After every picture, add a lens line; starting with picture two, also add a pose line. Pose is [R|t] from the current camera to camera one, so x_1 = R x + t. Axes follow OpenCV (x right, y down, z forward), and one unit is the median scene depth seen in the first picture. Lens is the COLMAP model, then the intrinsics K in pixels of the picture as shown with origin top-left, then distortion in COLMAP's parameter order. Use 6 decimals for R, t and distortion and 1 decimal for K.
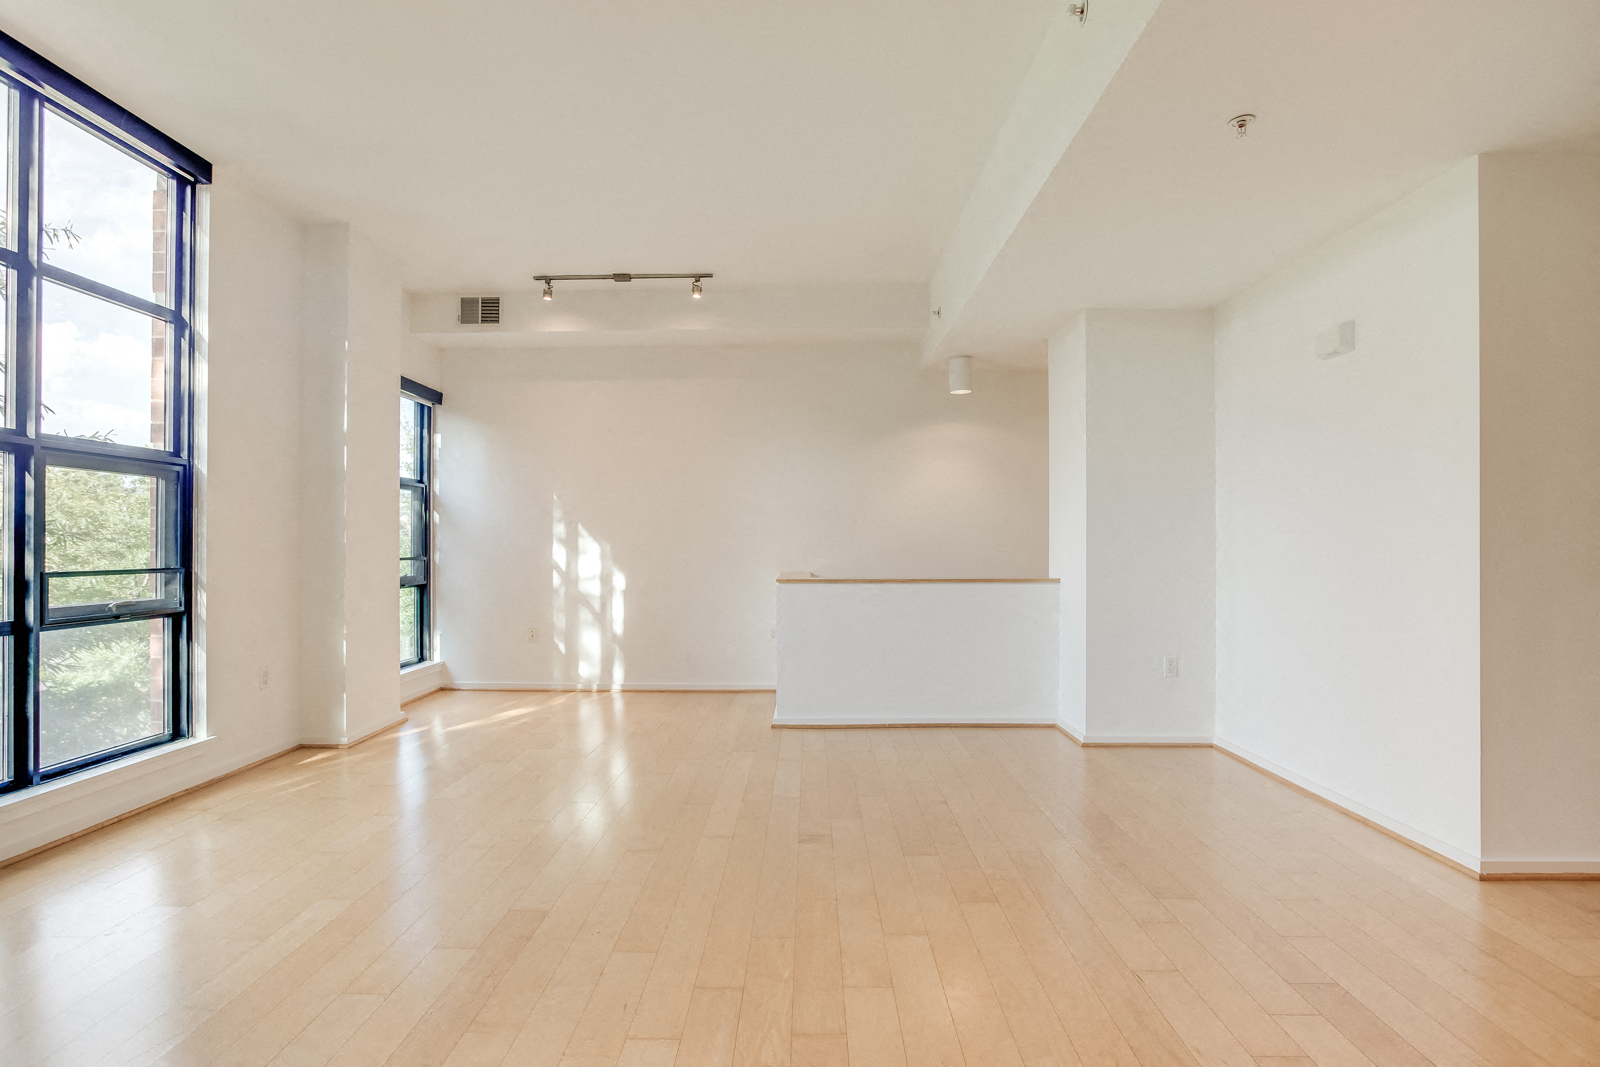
lens RADIAL K [[788.8, 0, 800.0], [0, 788.8, 533.5], [0, 0, 1]] dist [-0.000333, -0.000045]
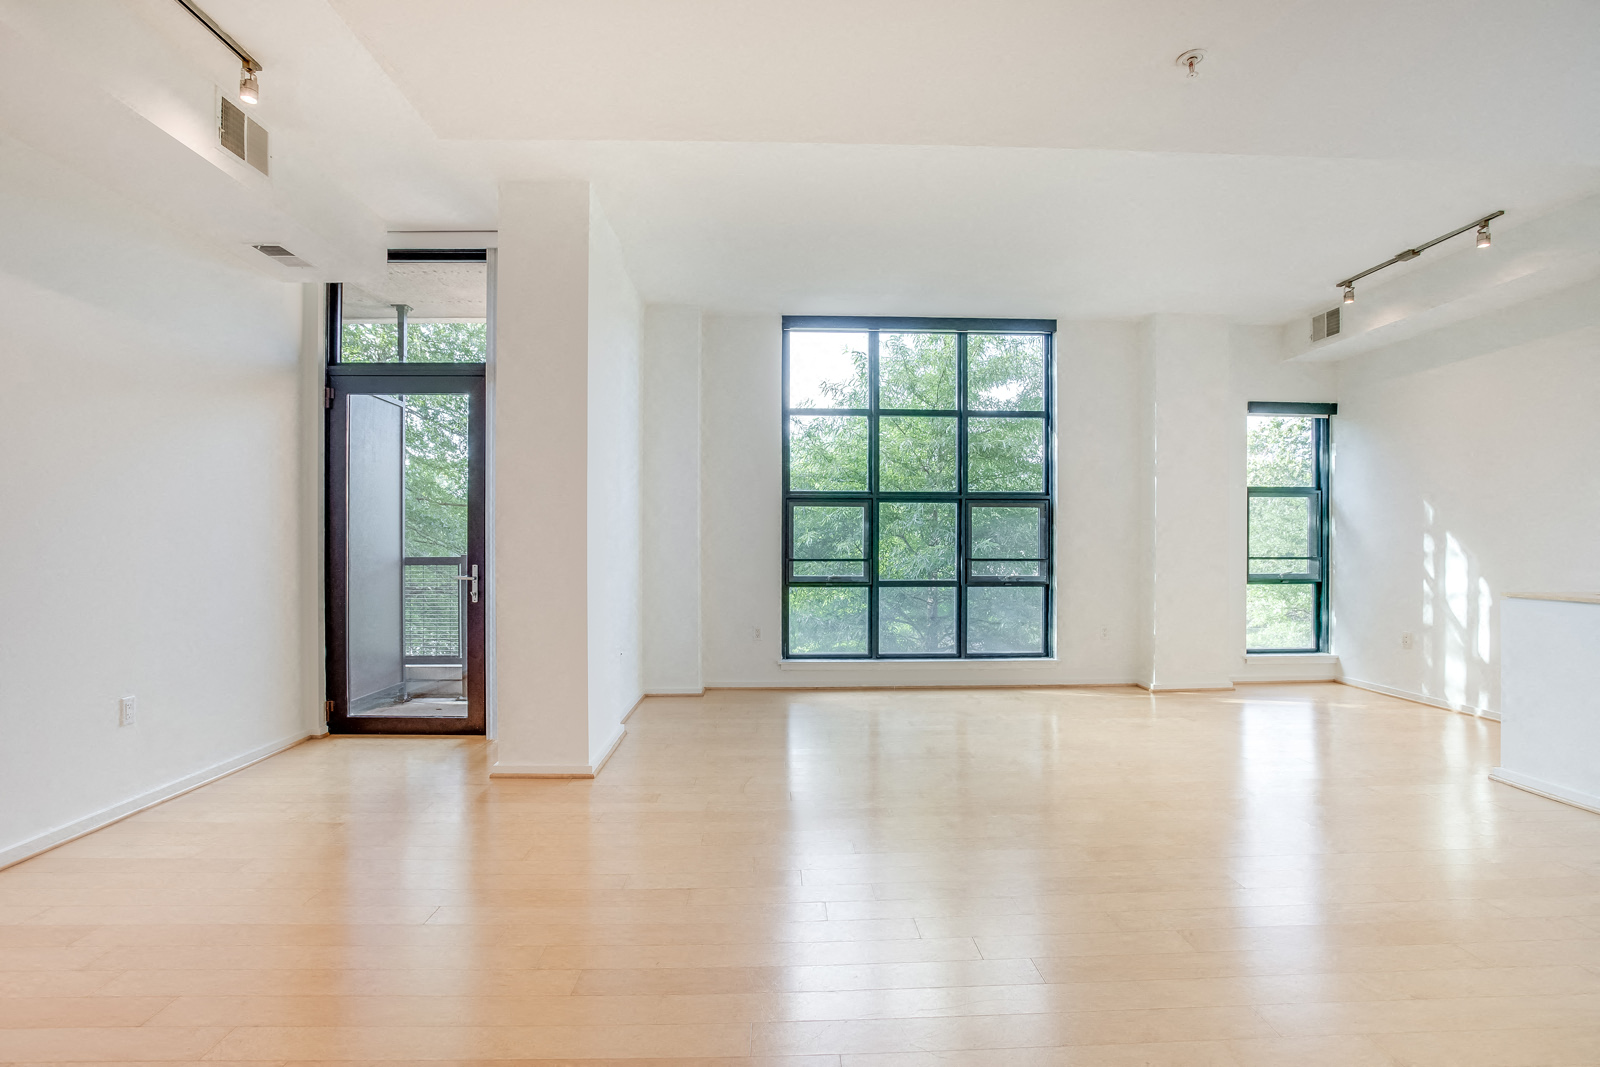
lens RADIAL K [[721.8, 0, 800.0], [0, 721.8, 533.5], [0, 0, 1]] dist [0.000276, -0.000011]
pose [[0.046227, 0.012972, -0.998847, 0.523754], [0.011946, 0.999837, 0.013538, -0.026961], [0.998860, -0.012559, 0.046065, 0.253186]]
